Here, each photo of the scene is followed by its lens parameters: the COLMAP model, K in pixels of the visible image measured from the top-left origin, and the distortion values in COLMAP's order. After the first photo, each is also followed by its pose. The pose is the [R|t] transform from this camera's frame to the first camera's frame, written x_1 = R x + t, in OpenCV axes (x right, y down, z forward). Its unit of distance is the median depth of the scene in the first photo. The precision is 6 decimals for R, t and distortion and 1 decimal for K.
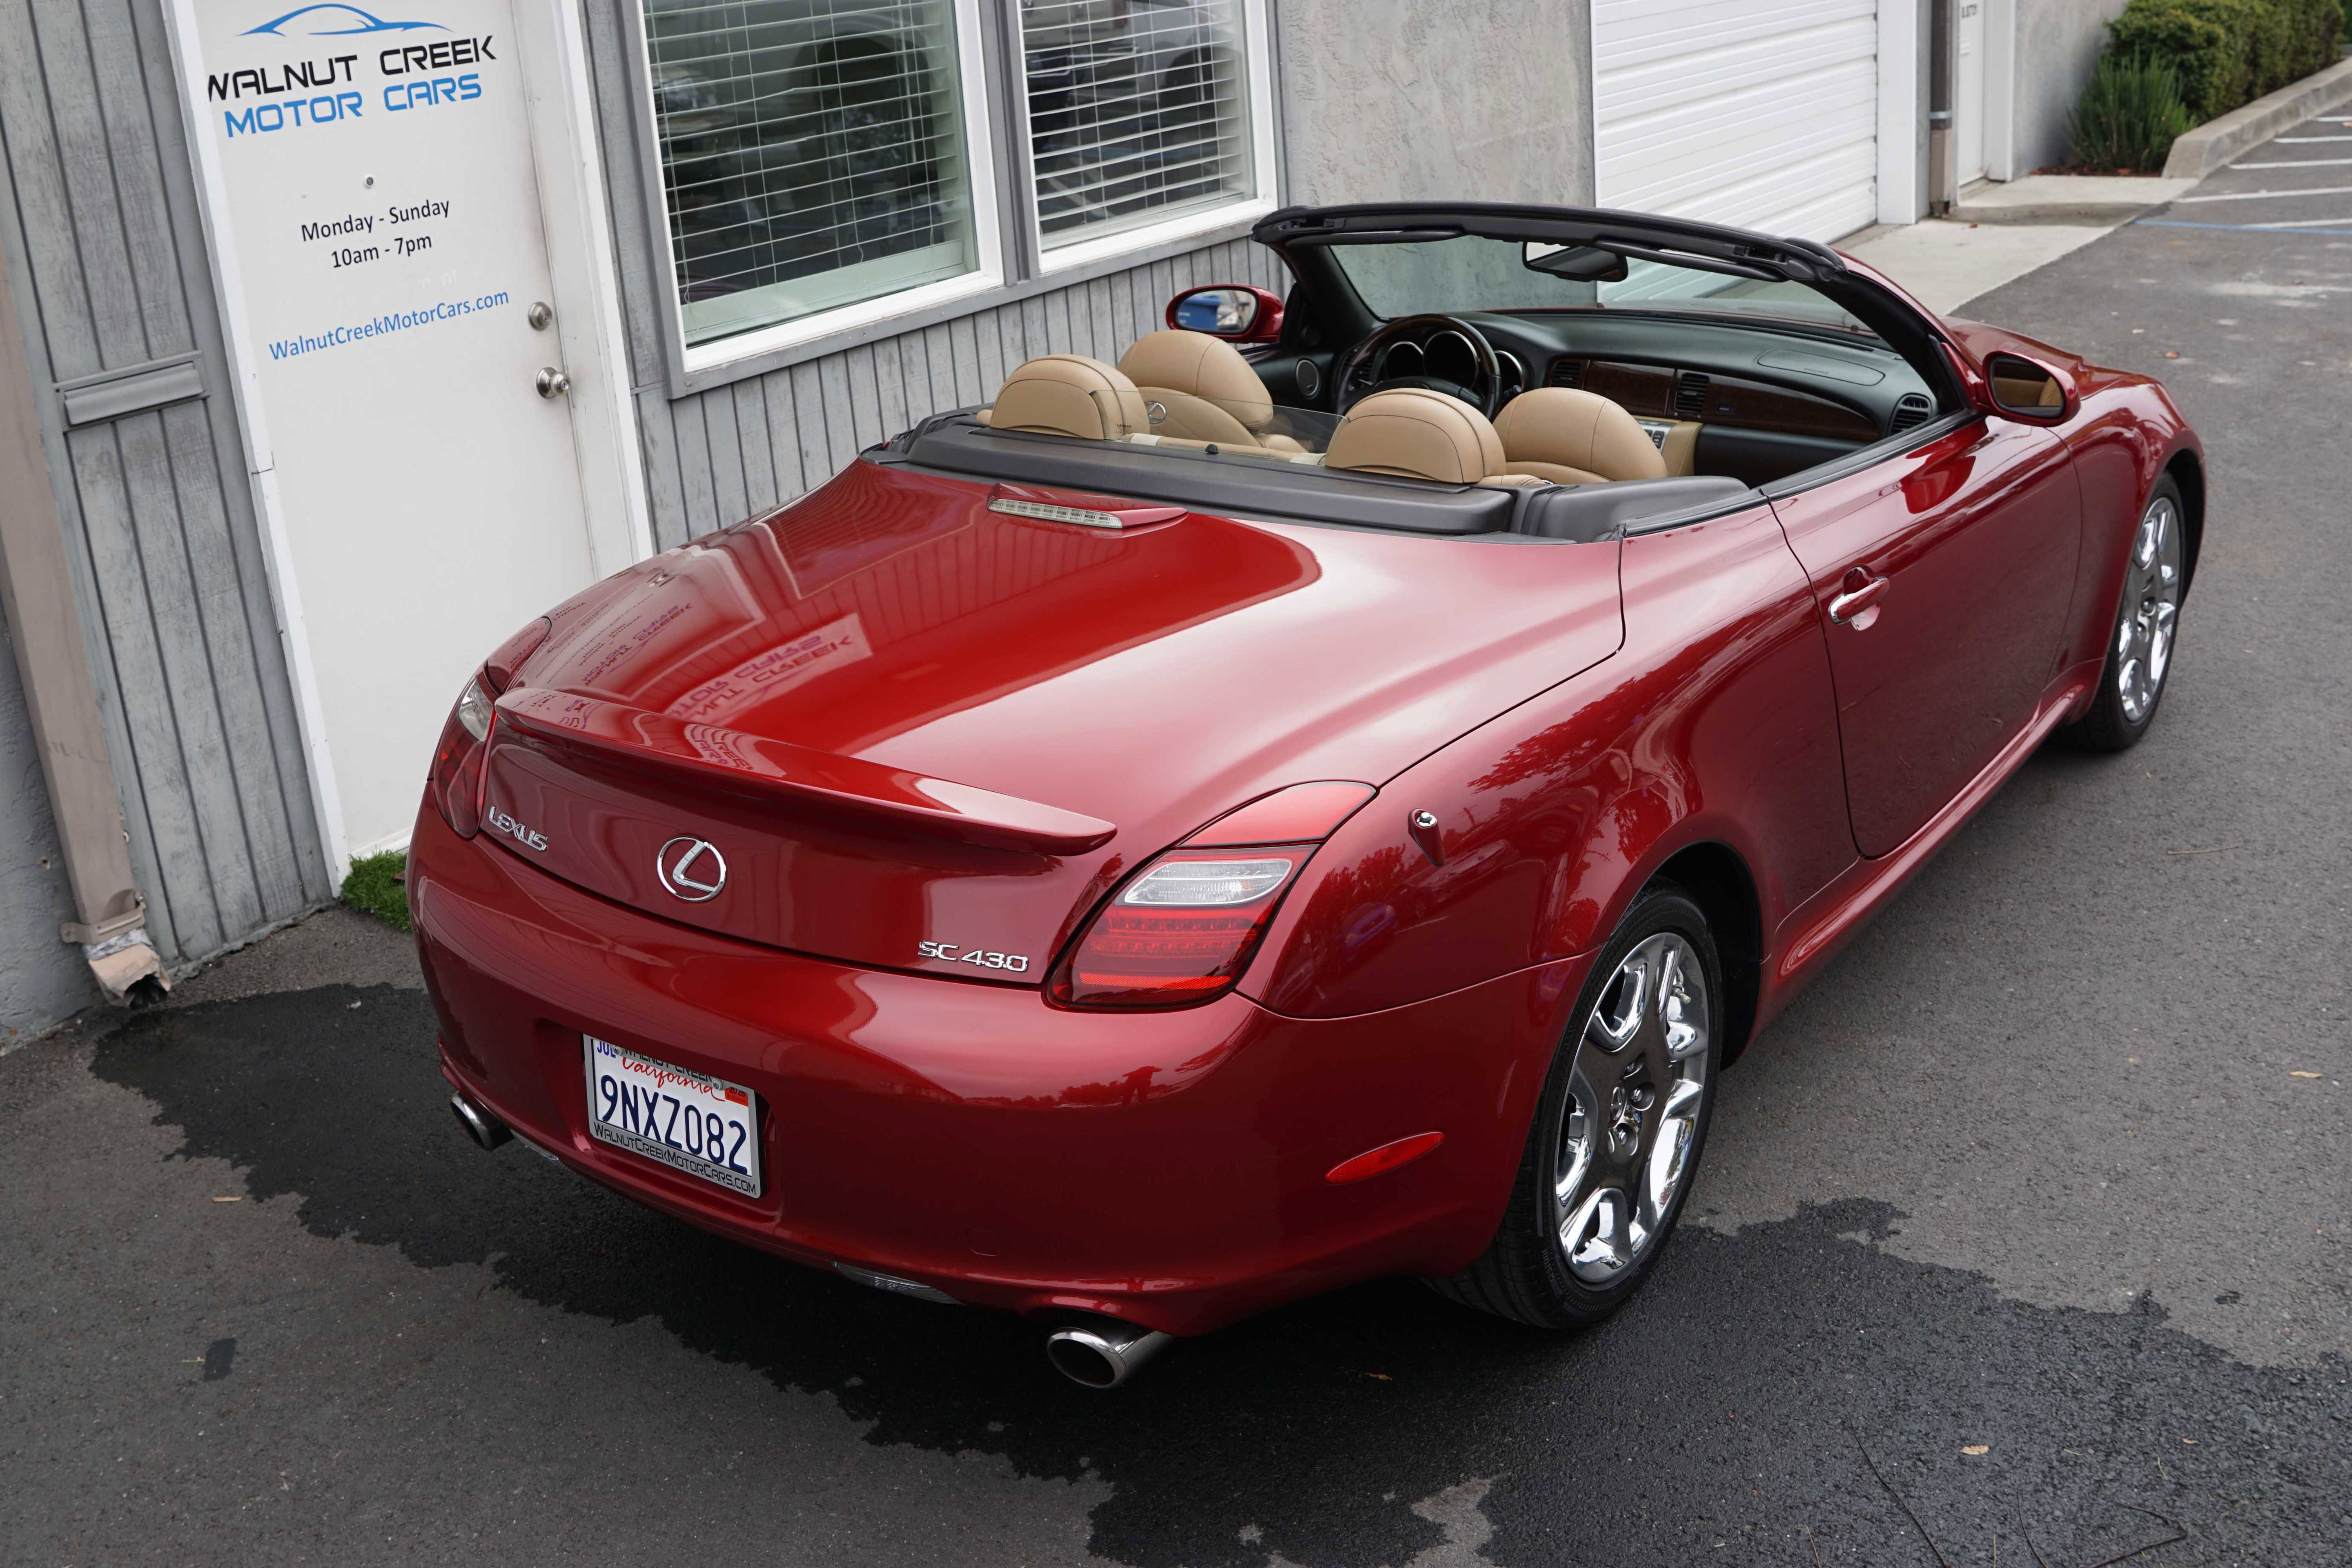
lens RADIAL K [[2511.8, 0, 1197.6], [0, 2511.8, 787.2], [0, 0, 1]] dist [-0.154408, 0.115583]
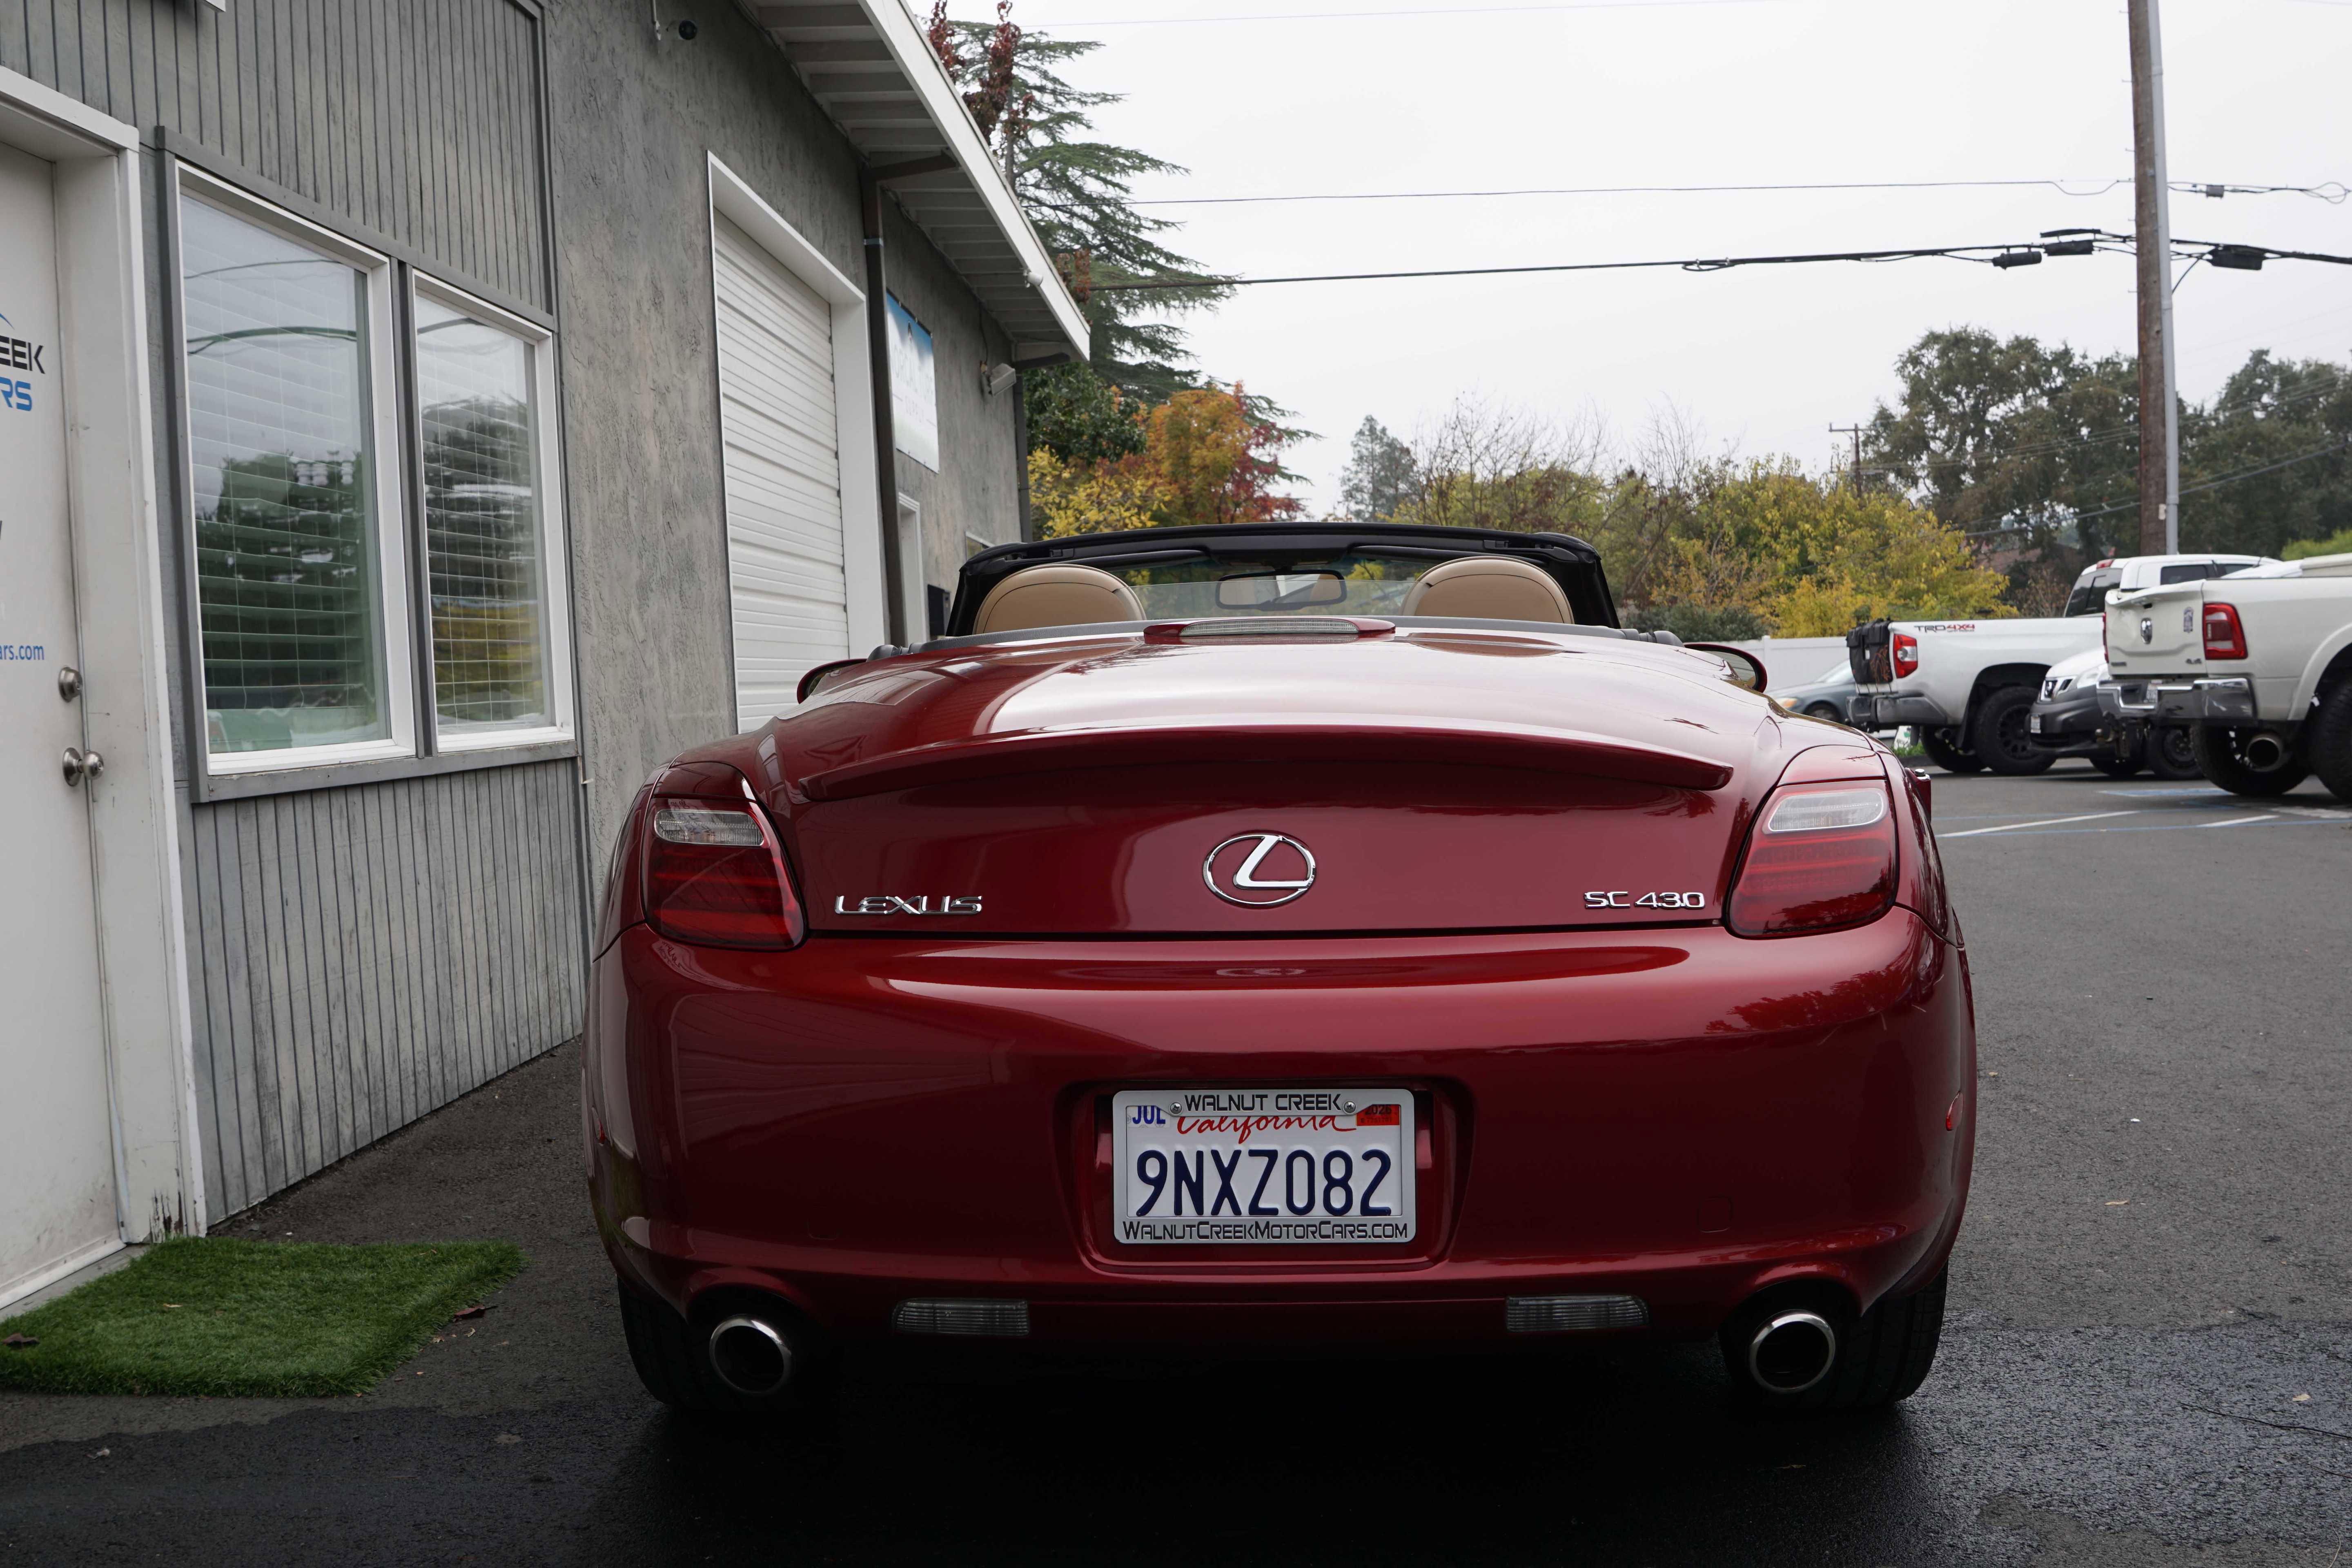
lens RADIAL K [[2505.5, 0, 1189.5], [0, 2505.5, 785.1], [0, 0, 1]] dist [-0.147789, 0.106499]
pose [[0.848096, 0.003813, 0.529829, -0.416138], [0.175287, 0.941647, -0.287358, 0.151788], [-0.500007, 0.336579, 0.797939, 0.198879]]
